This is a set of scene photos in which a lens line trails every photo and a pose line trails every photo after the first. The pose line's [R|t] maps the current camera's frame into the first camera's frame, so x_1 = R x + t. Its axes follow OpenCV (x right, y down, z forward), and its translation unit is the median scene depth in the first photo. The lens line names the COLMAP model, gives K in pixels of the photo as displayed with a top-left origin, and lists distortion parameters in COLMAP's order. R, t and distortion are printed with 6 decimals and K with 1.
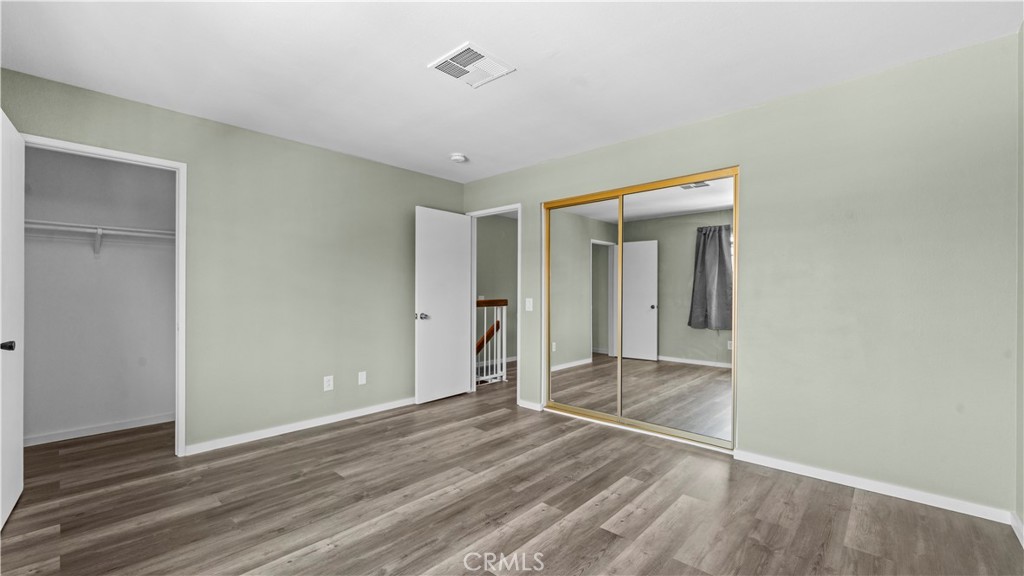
lens RADIAL K [[423.6, 0, 512.0], [0, 423.6, 288.0], [0, 0, 1]] dist [-0.000970, -0.000117]
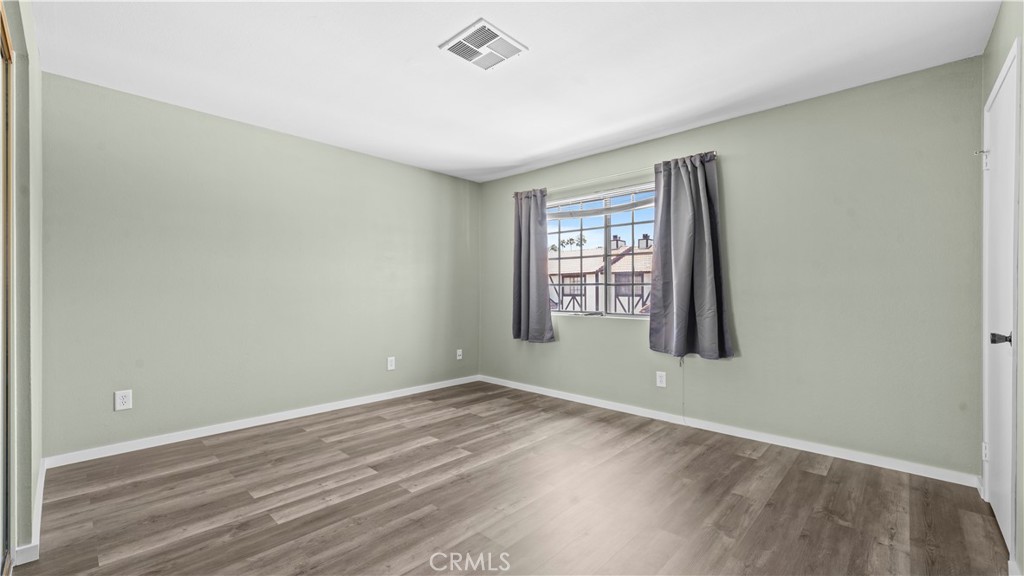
lens RADIAL K [[423.6, 0, 512.0], [0, 423.6, 288.0], [0, 0, 1]] dist [-0.000970, -0.000117]
pose [[-0.999944, -0.002533, 0.010290, -0.172385], [-0.002724, 0.999823, -0.018619, 0.046067], [-0.010241, -0.018646, -0.999774, 2.001364]]
